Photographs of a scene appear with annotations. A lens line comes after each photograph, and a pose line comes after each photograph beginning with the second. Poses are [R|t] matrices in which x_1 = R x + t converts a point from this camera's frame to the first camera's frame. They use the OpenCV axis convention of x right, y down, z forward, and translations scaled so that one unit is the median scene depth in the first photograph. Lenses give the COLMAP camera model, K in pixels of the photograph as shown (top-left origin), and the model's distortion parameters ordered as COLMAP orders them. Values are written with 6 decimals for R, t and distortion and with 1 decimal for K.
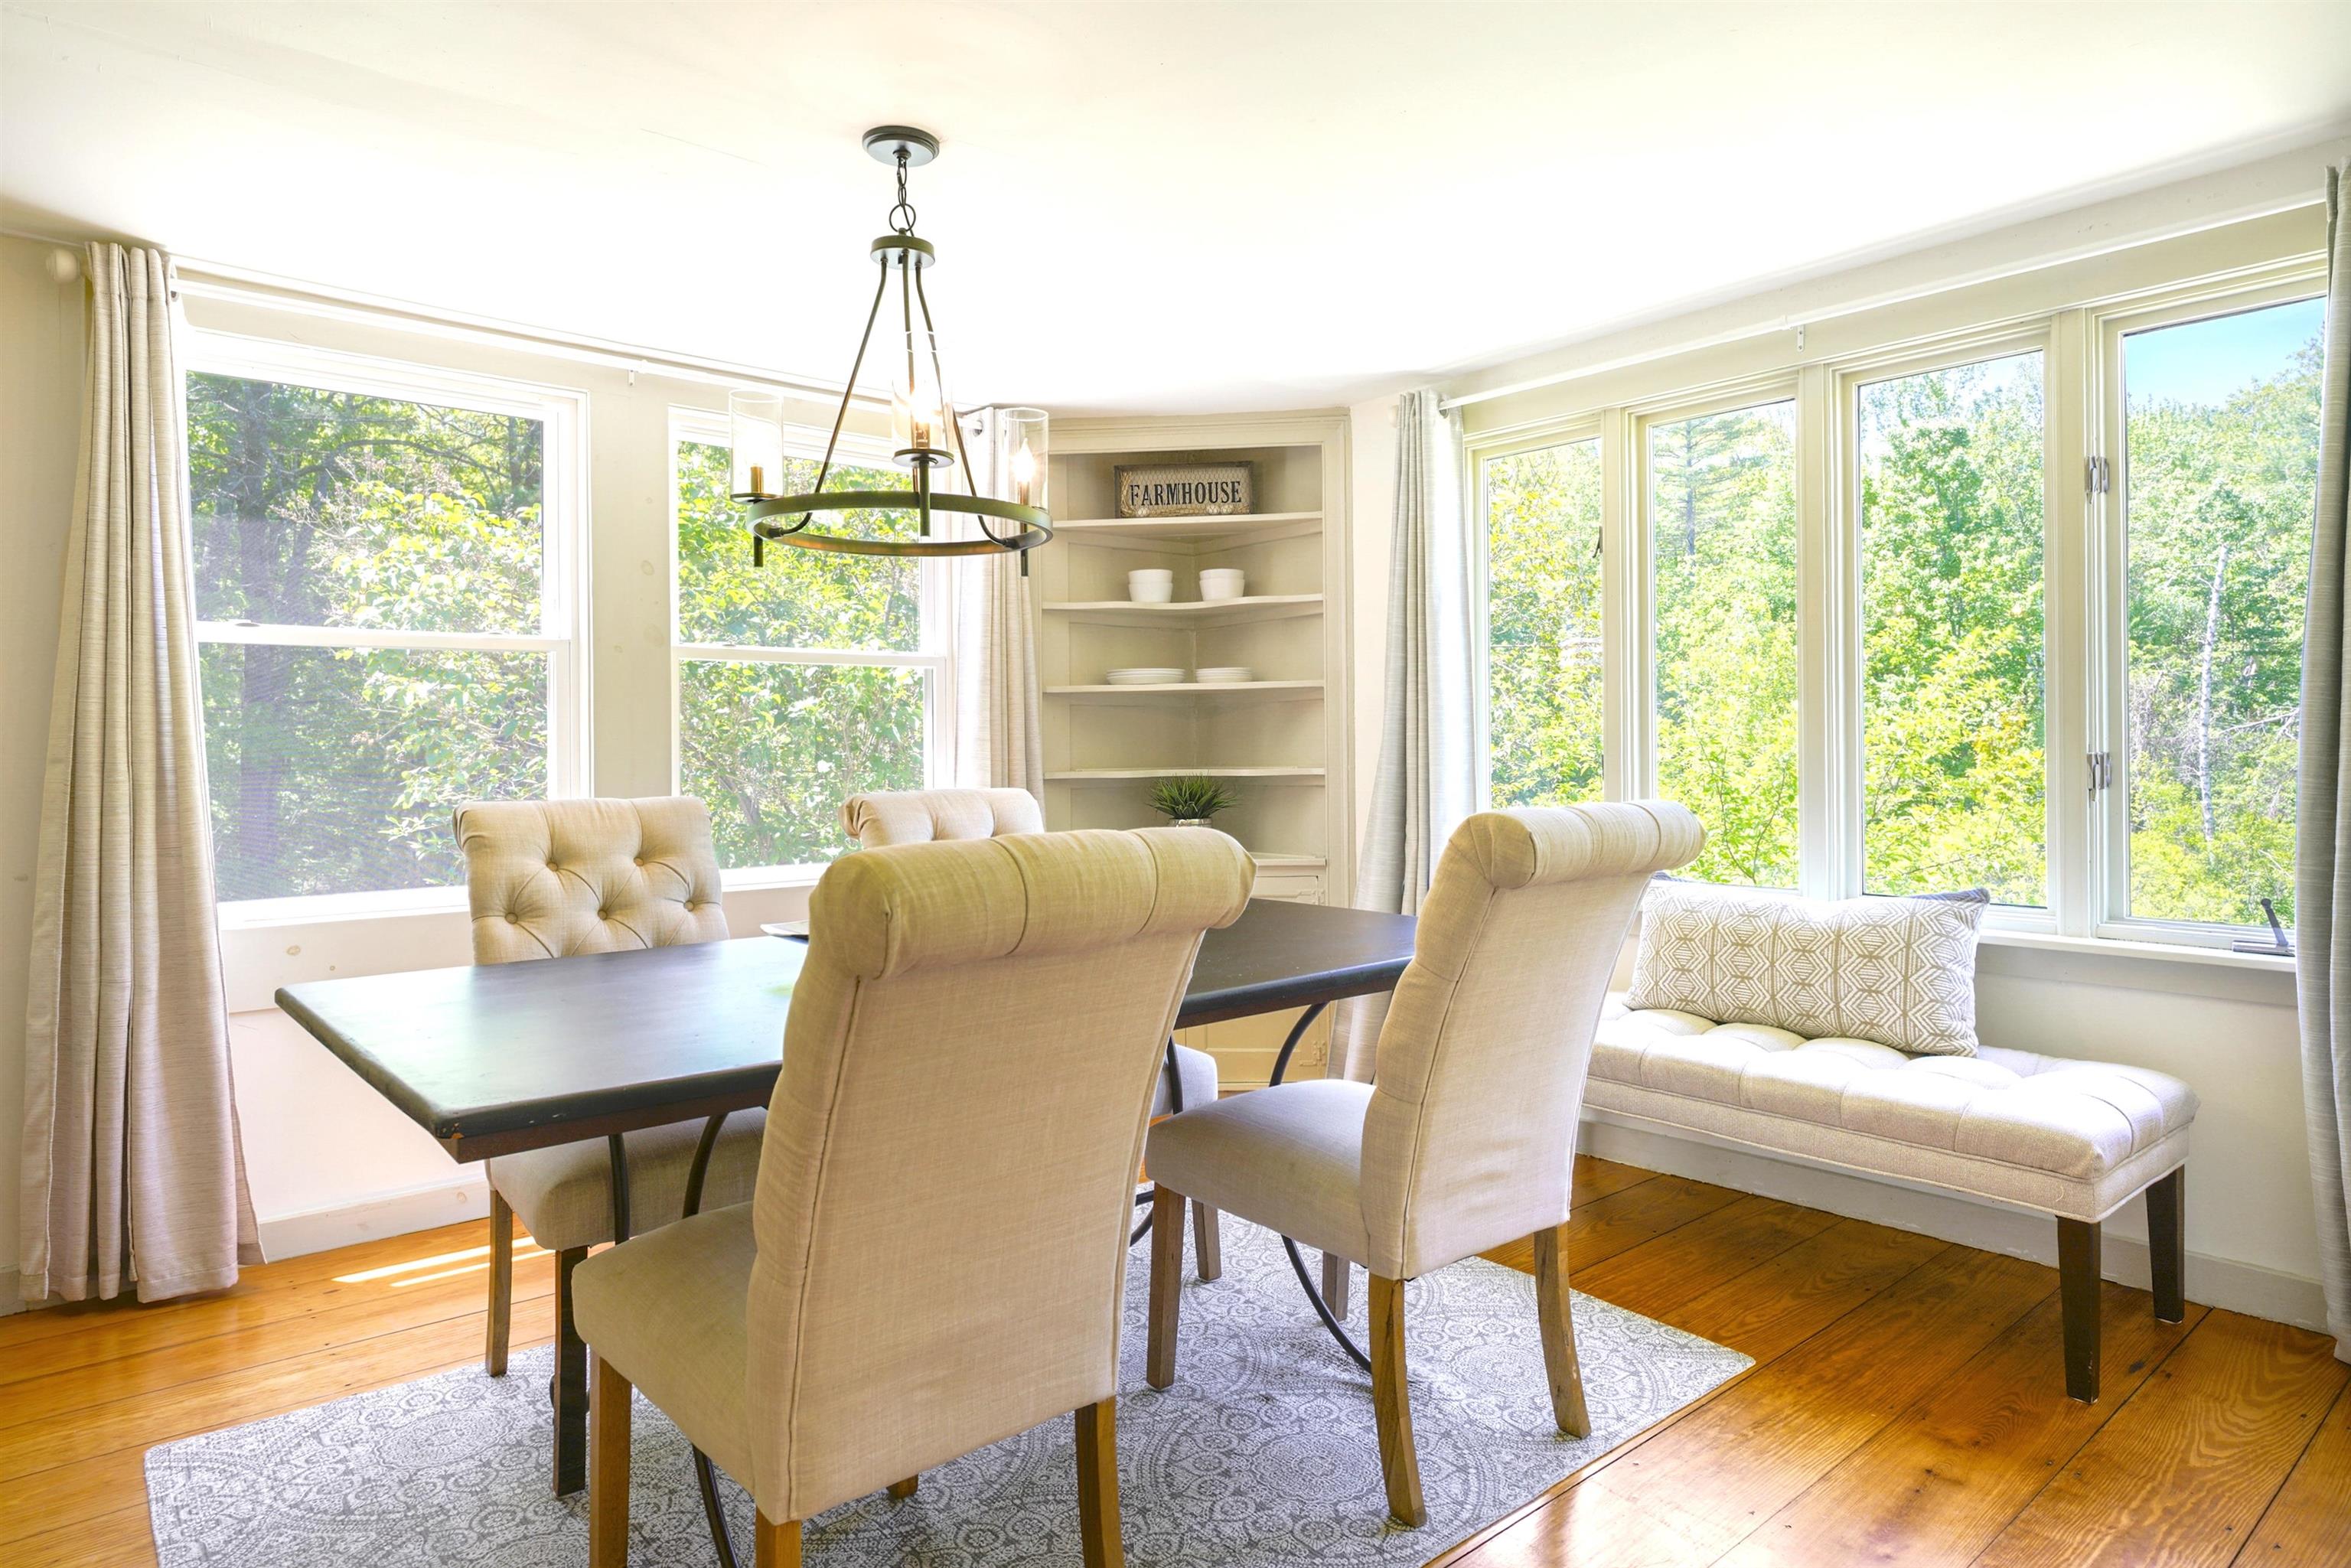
lens RADIAL K [[1379.9, 0, 1177.8], [0, 1379.9, 748.3], [0, 0, 1]] dist [-0.000574, 0.002440]
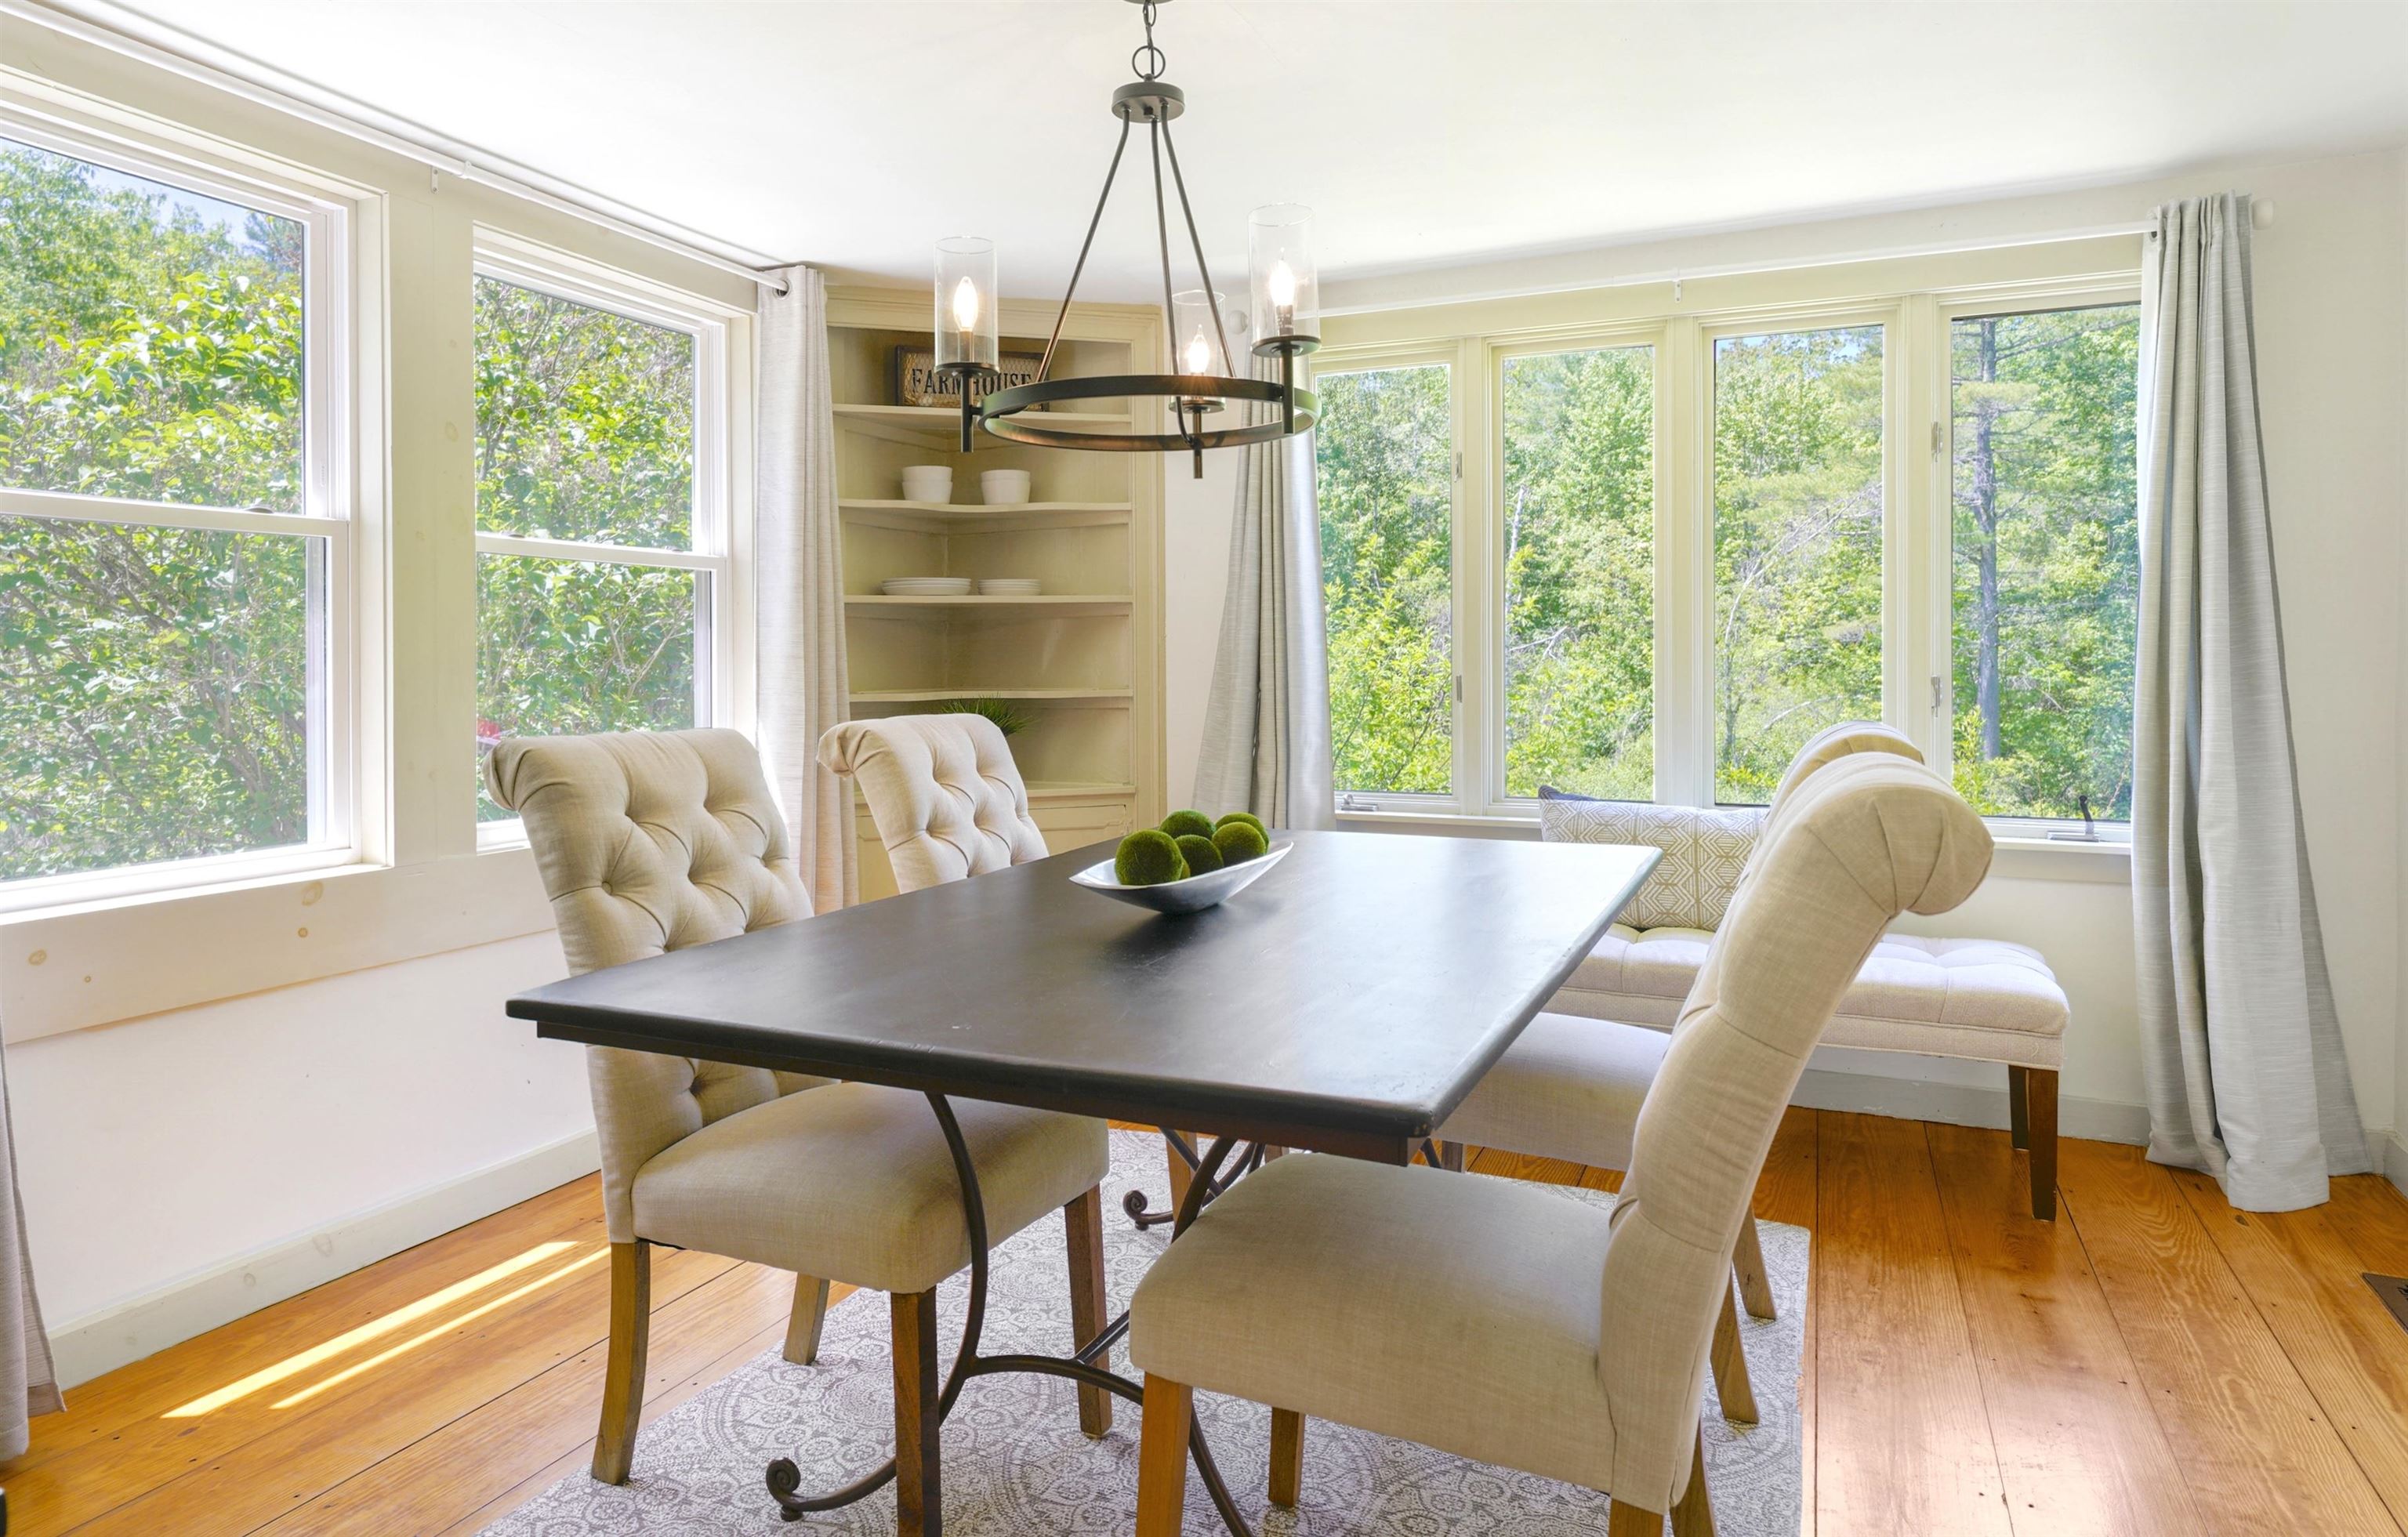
lens RADIAL K [[1485.3, 0, 1201.0], [0, 1485.3, 684.9], [0, 0, 1]] dist [0.004269, -0.000445]
pose [[0.919032, -0.000885, 0.394183, -0.427808], [-0.004181, 0.999919, 0.011991, -0.001607], [-0.394162, -0.012668, 0.918954, 0.094081]]
